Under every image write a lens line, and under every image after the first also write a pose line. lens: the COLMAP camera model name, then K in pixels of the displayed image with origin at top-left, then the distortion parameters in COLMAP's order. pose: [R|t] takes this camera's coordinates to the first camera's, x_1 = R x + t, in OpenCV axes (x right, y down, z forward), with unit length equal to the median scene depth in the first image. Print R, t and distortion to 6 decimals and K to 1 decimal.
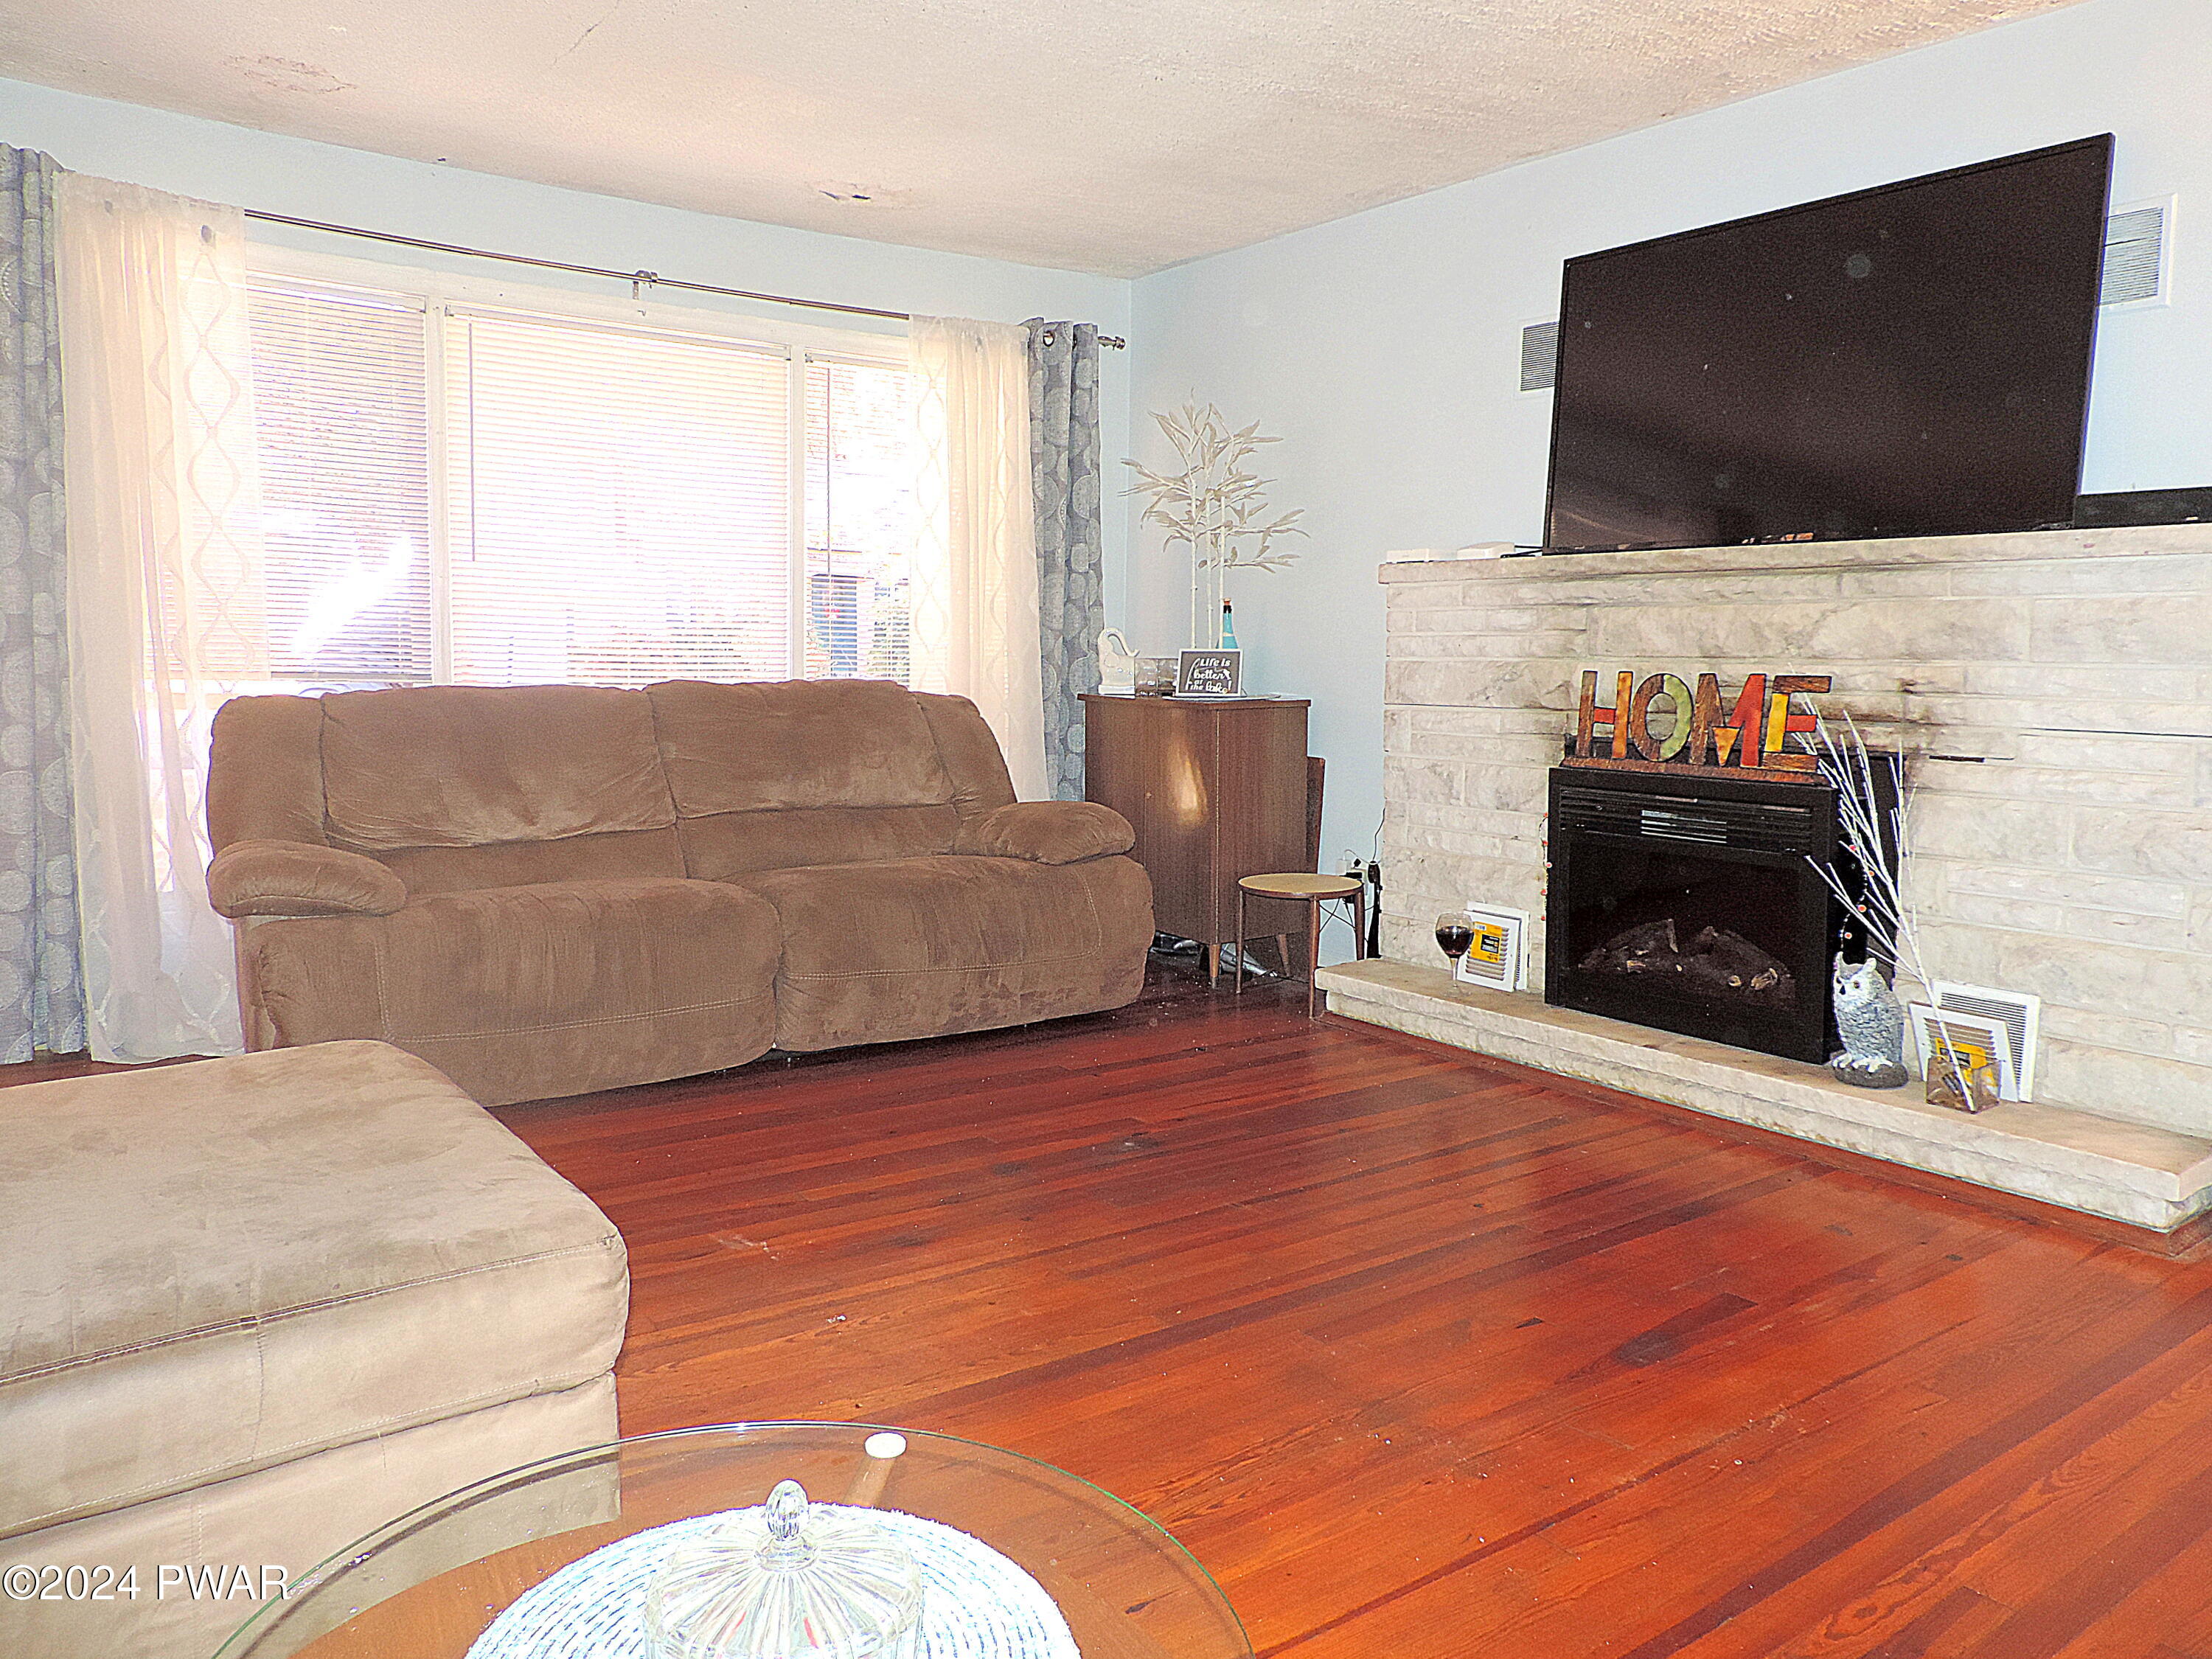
lens RADIAL K [[1595.0, 0, 1106.0], [0, 1595.0, 829.5], [0, 0, 1]] dist [-0.029600, -0.001259]
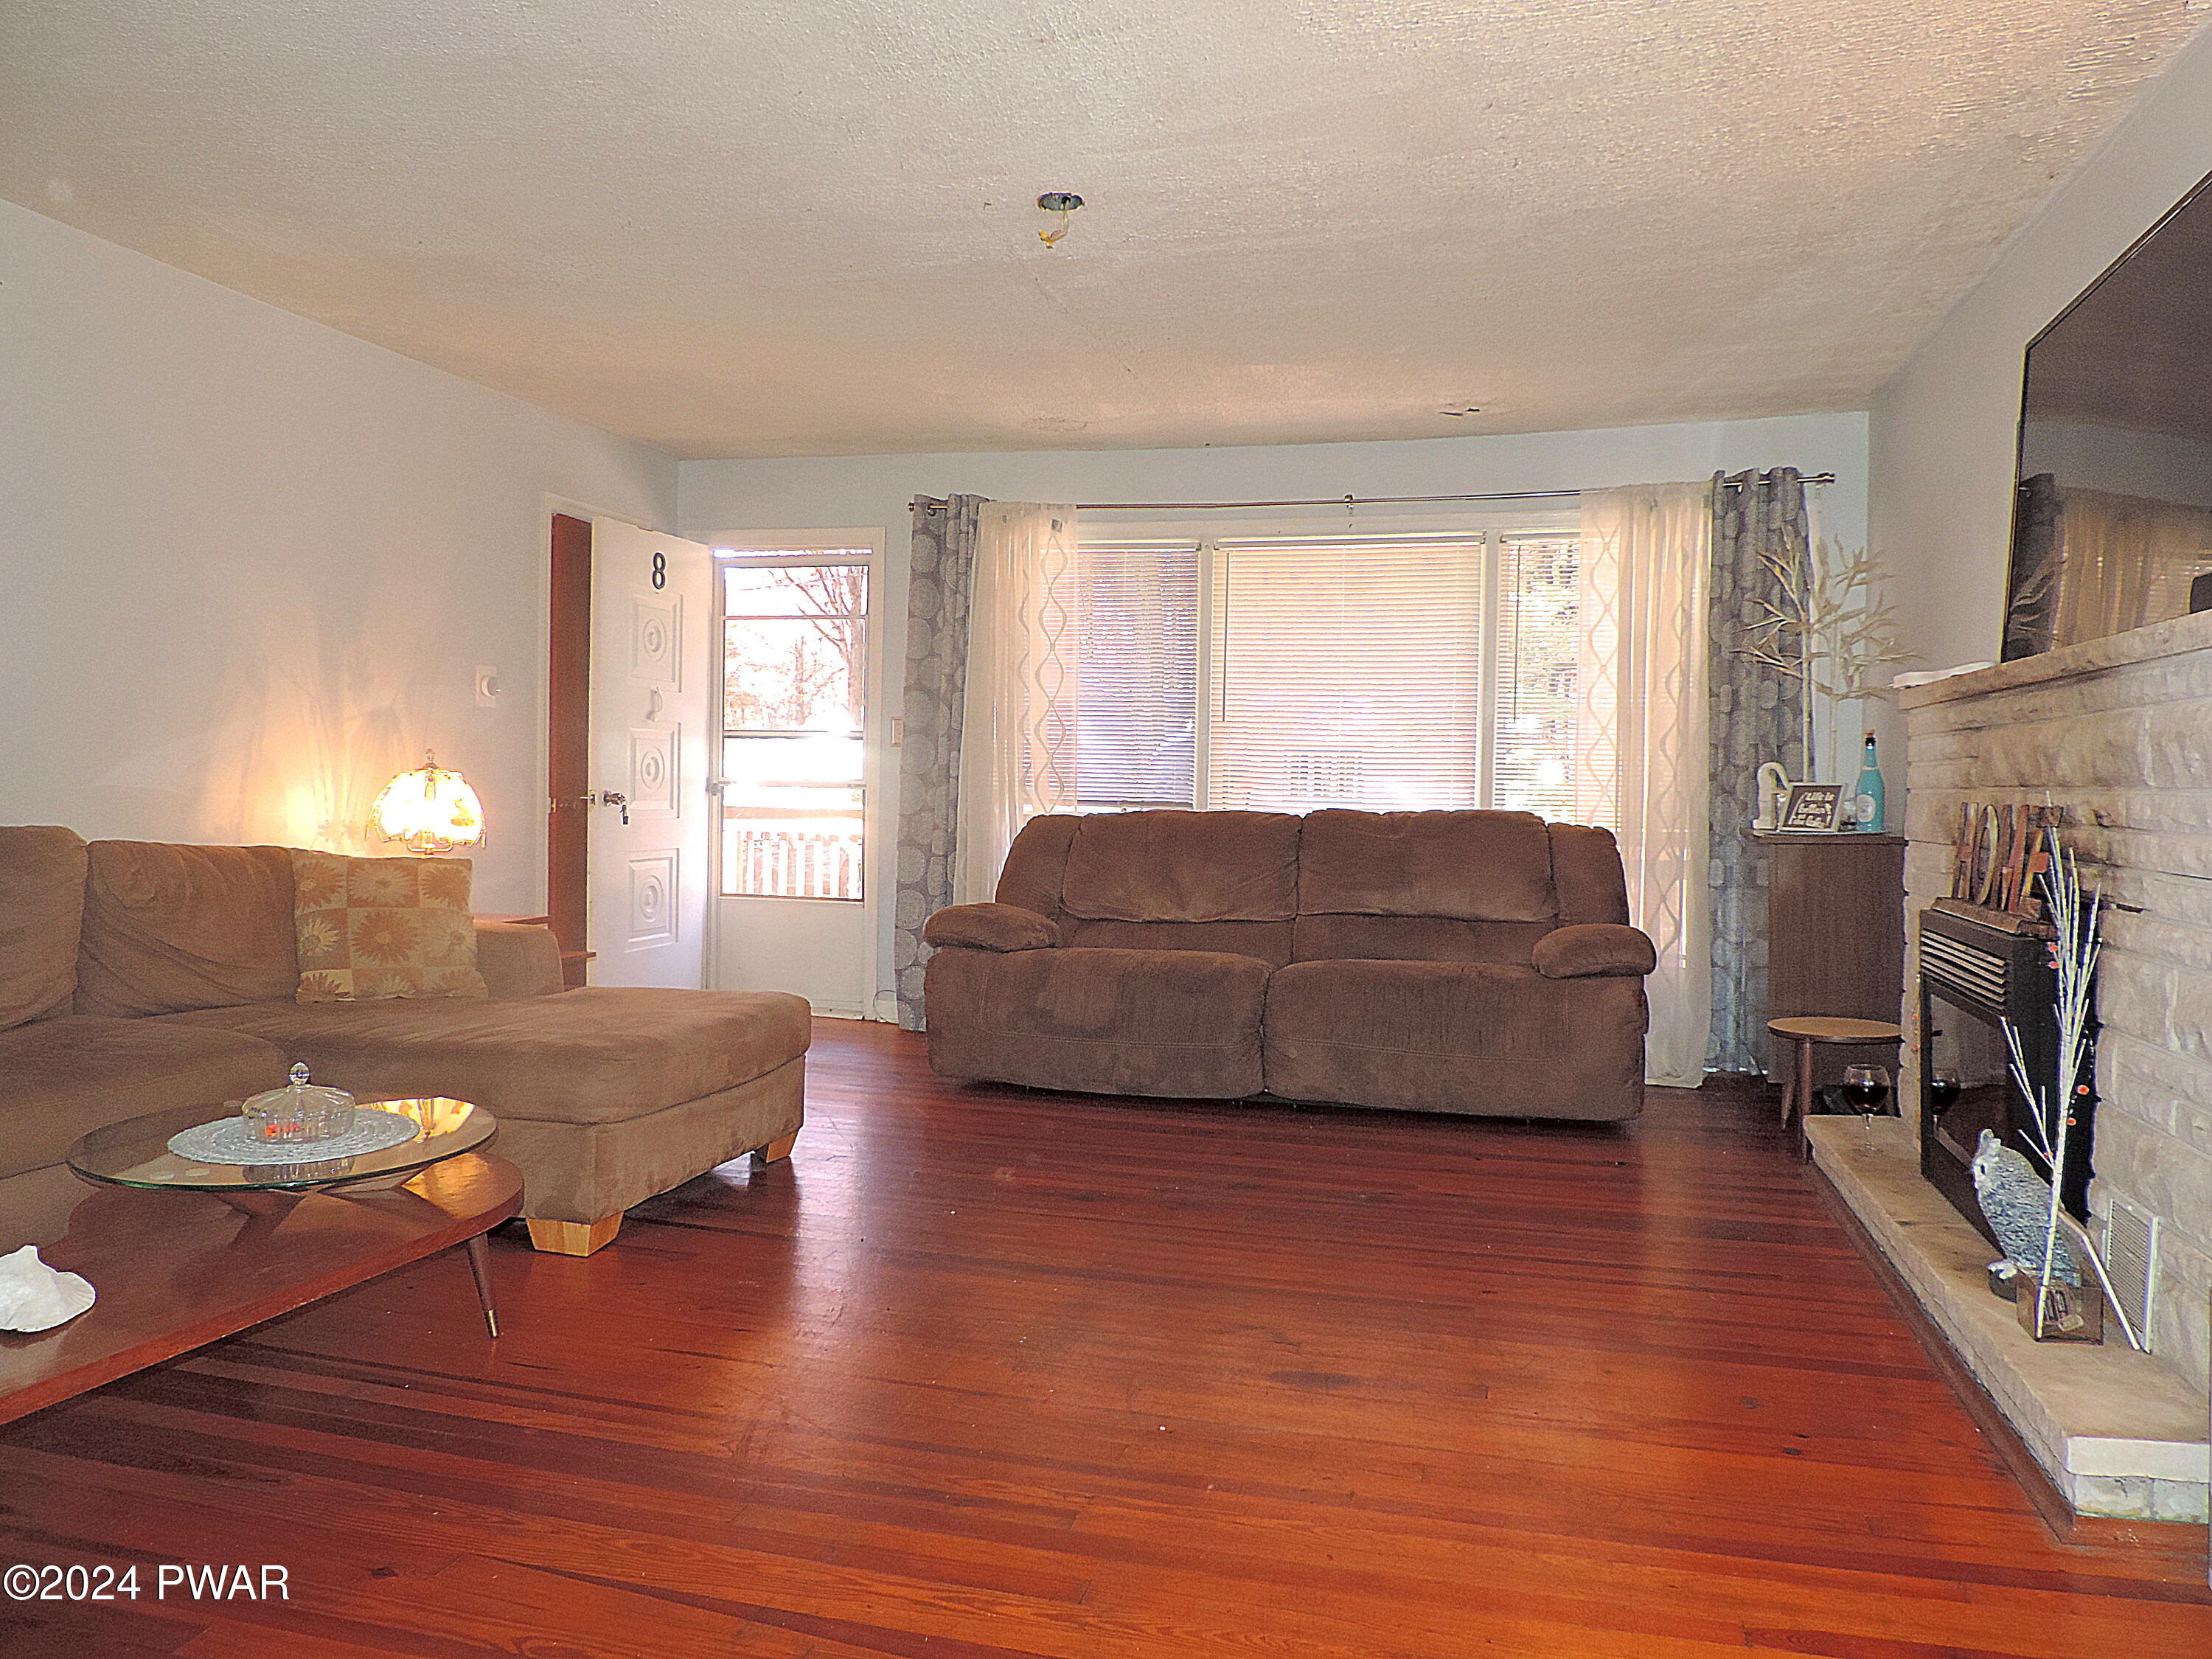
lens RADIAL K [[1595.0, 0, 1106.0], [0, 1595.0, 829.5], [0, 0, 1]] dist [-0.029600, -0.001259]
pose [[0.613849, 0.016179, -0.789258, 0.665872], [-0.087999, 0.994961, -0.048046, -0.000126], [0.784504, 0.098947, 0.612179, 0.079605]]
